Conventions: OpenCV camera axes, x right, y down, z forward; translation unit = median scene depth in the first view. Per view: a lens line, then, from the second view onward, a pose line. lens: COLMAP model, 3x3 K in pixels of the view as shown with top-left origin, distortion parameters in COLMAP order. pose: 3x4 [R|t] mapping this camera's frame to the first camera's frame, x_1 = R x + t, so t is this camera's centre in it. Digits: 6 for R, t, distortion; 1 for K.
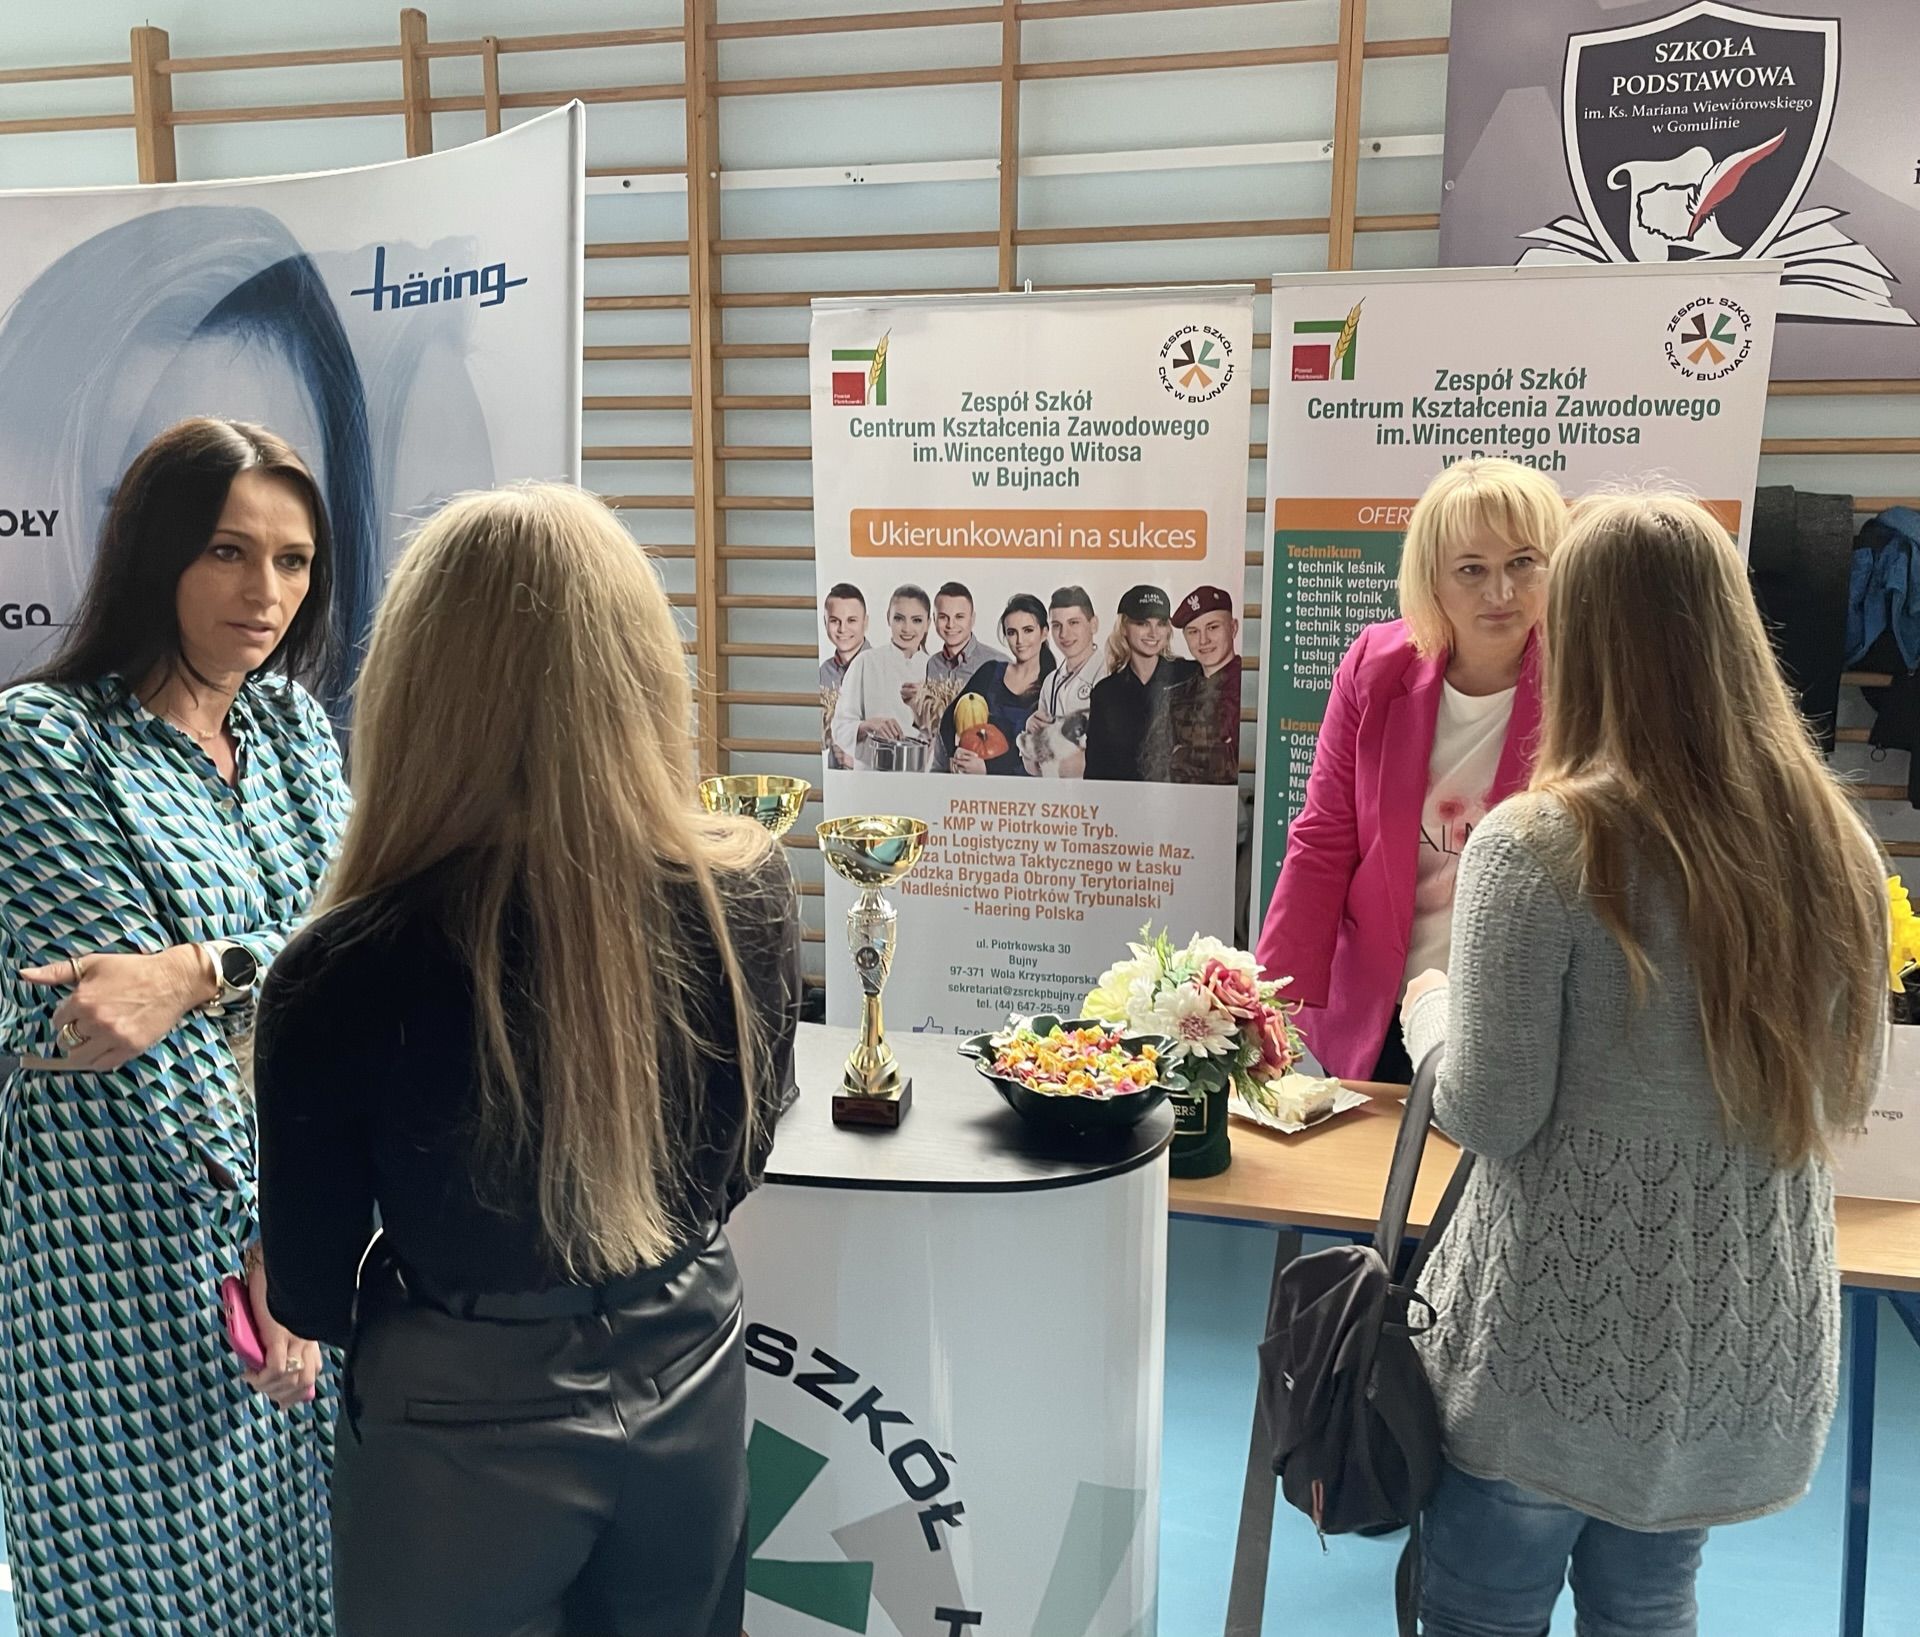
lens RADIAL K [[1610.1, 0, 958.6], [0, 1610.1, 757.0], [0, 0, 1]] dist [0.051388, -0.062429]
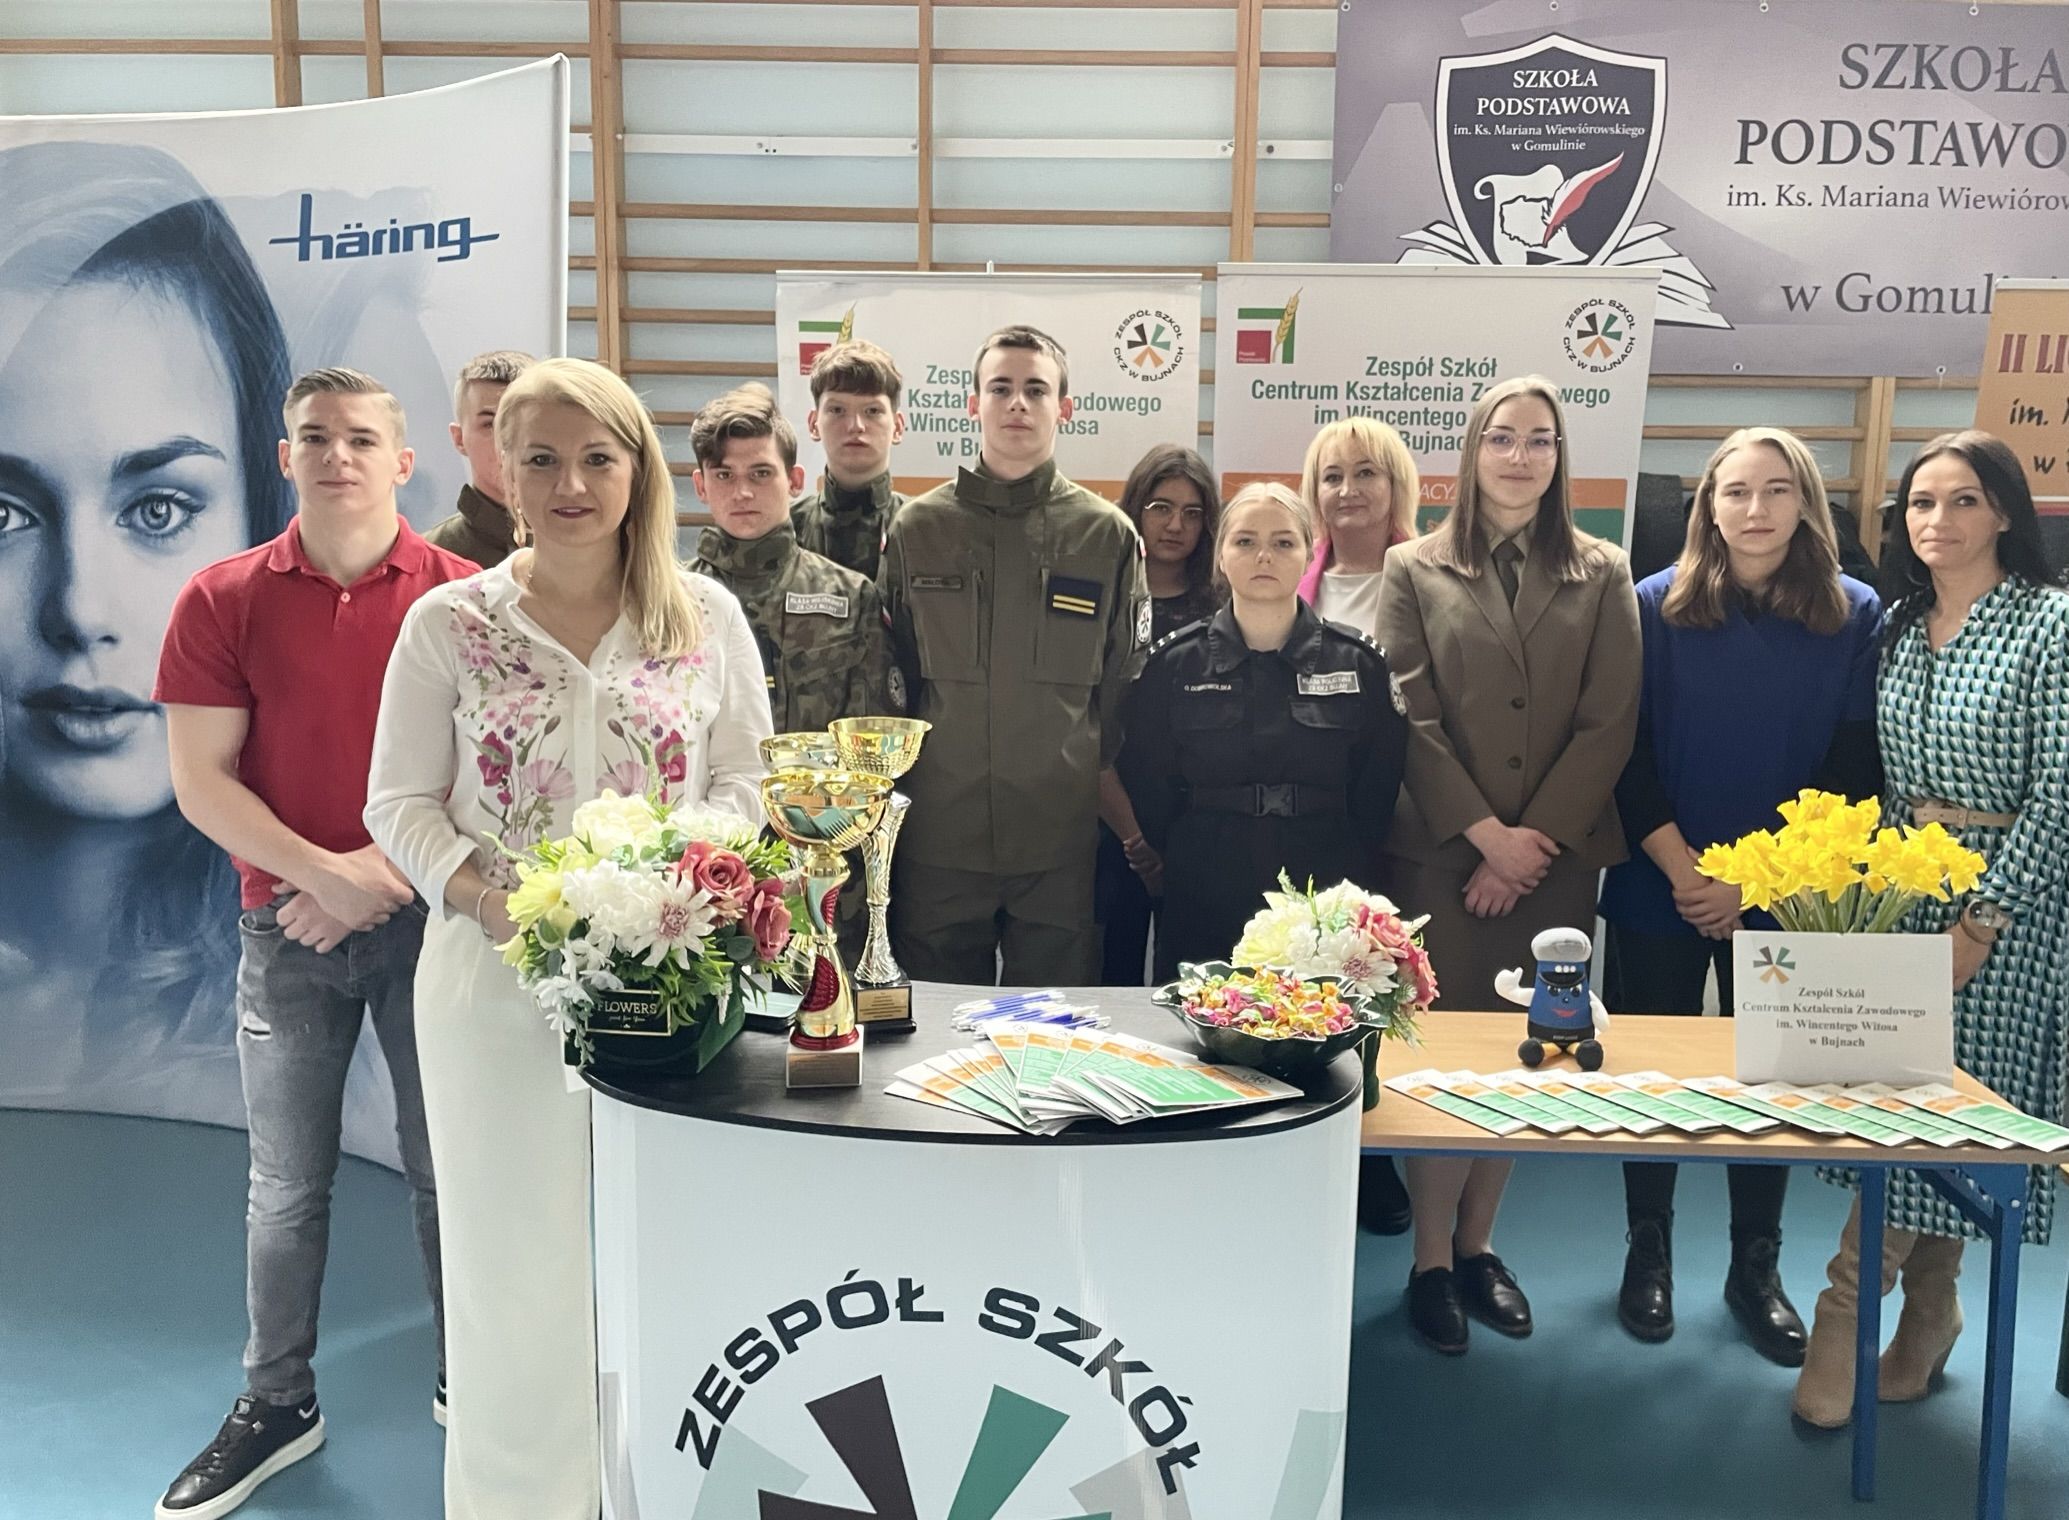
lens RADIAL K [[1541.8, 0, 1030.6], [0, 1541.8, 718.7], [0, 0, 1]] dist [0.046834, -0.052164]
pose [[0.978007, -0.020609, 0.207552, -0.144488], [0.021037, 0.999779, 0.000148, -0.000368], [-0.207509, 0.004222, 0.978224, 0.029250]]
